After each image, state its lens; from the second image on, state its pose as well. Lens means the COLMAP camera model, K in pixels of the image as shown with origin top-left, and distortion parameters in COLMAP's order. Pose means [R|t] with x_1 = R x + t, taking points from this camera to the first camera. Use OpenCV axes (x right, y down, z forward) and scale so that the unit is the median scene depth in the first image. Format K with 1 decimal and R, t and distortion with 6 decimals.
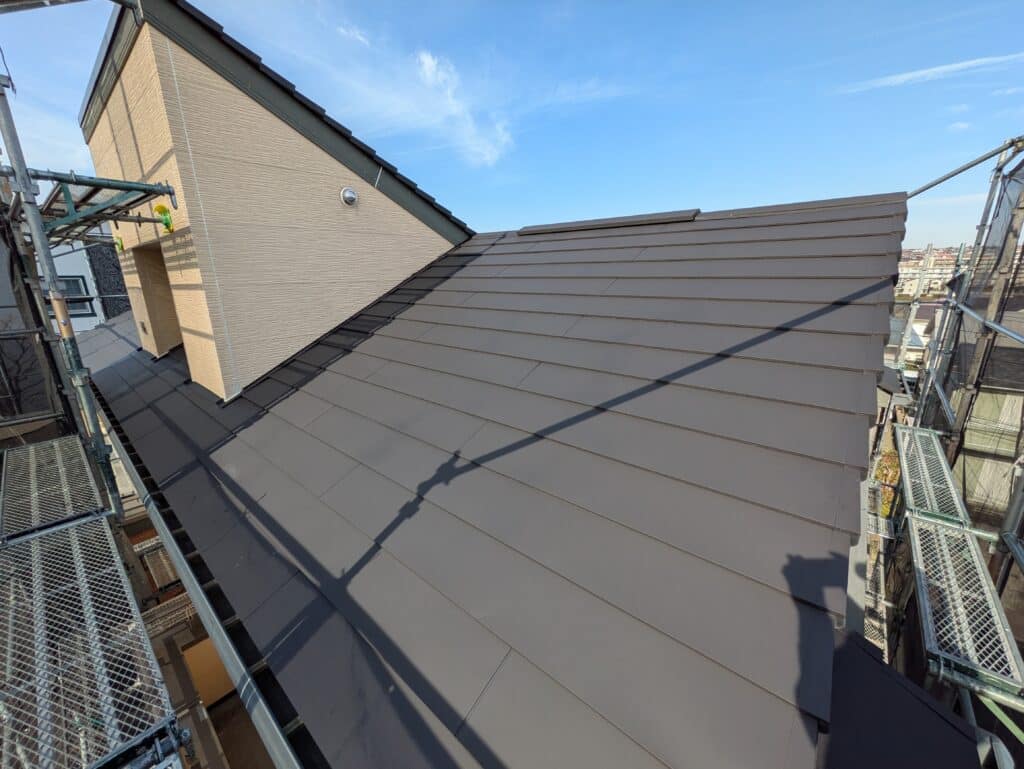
lens RADIAL K [[400.5, 0, 512.0], [0, 400.5, 384.5], [0, 0, 1]] dist [-0.000789, 0.000001]
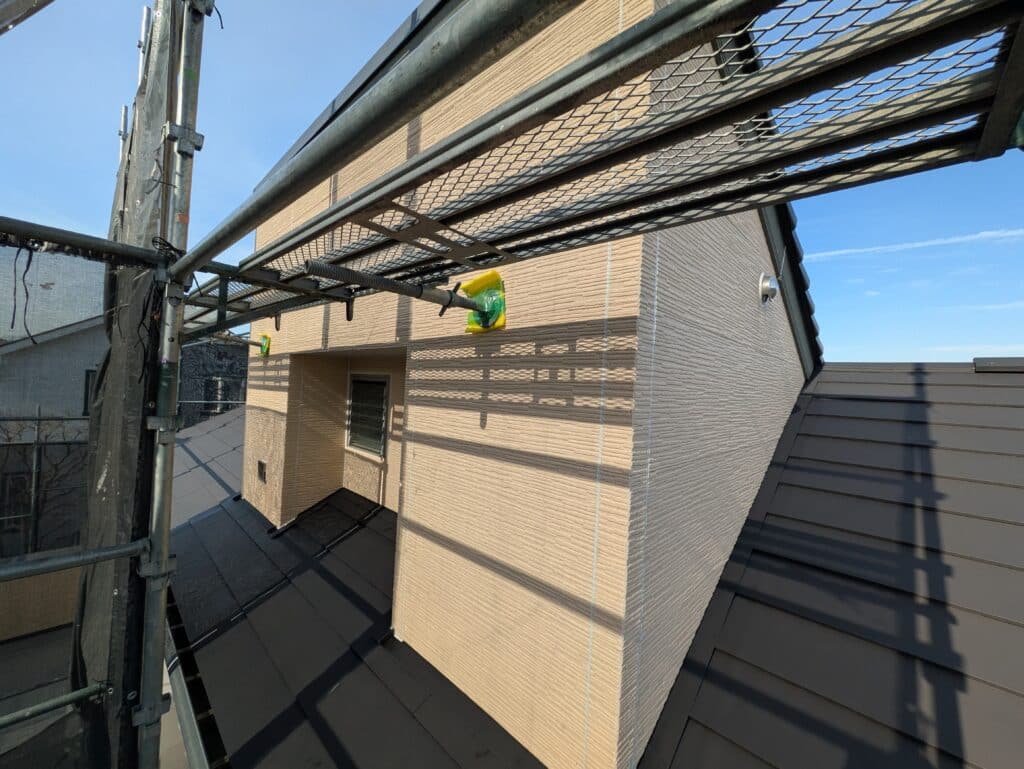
lens RADIAL K [[400.5, 0, 512.0], [0, 400.5, 384.5], [0, 0, 1]] dist [-0.000789, 0.000001]
pose [[0.996372, 0.061630, -0.058692, -0.550179], [-0.075729, 0.956714, -0.281005, -0.138400], [0.038834, 0.284430, 0.957910, 0.408716]]
